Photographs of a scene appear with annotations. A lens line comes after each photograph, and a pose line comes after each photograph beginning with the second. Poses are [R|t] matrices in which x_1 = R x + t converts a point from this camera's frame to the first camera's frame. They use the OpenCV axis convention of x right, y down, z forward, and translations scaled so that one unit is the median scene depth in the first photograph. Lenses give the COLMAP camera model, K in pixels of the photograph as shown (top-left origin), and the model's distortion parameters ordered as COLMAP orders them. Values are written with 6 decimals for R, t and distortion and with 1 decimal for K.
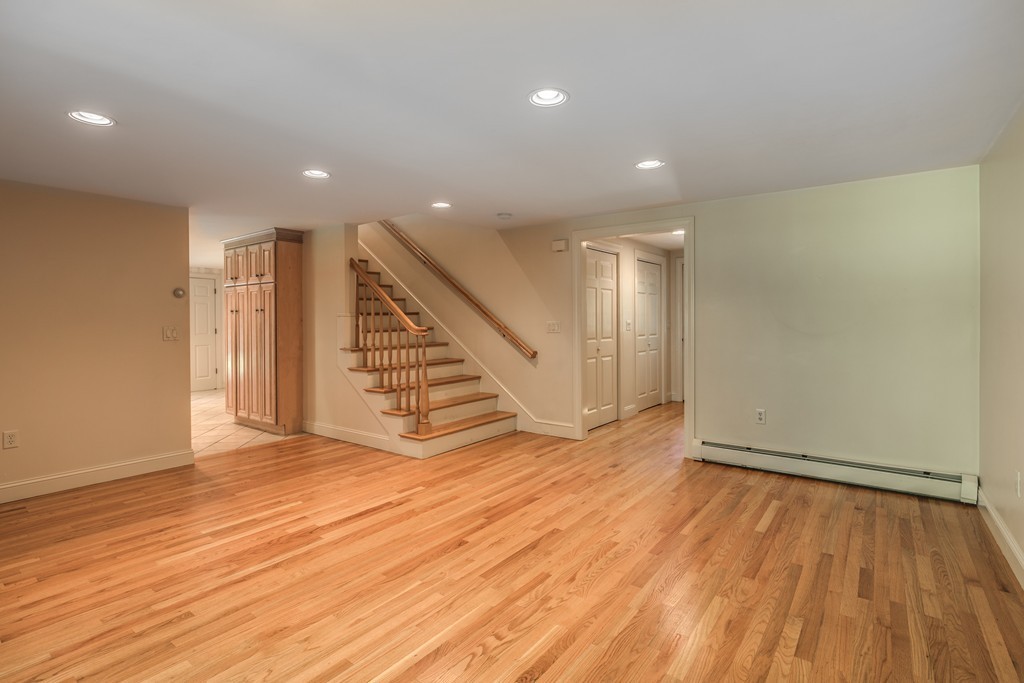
lens RADIAL K [[509.8, 0, 512.1], [0, 509.8, 330.4], [0, 0, 1]] dist [-0.000291, 0.000360]
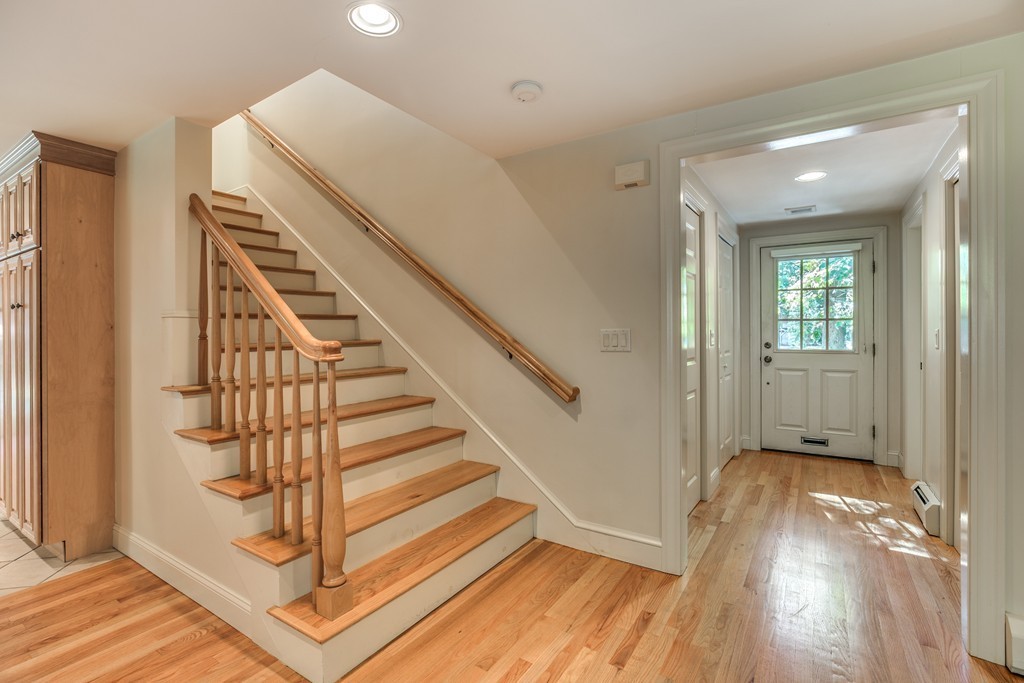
lens RADIAL K [[473.0, 0, 507.3], [0, 473.0, 341.7], [0, 0, 1]] dist [-0.003661, 0.000095]
pose [[0.998396, 0.000030, 0.056620, -0.052095], [0.000190, 0.999992, -0.003893, -0.003568], [-0.056620, 0.003897, 0.998388, 0.561457]]
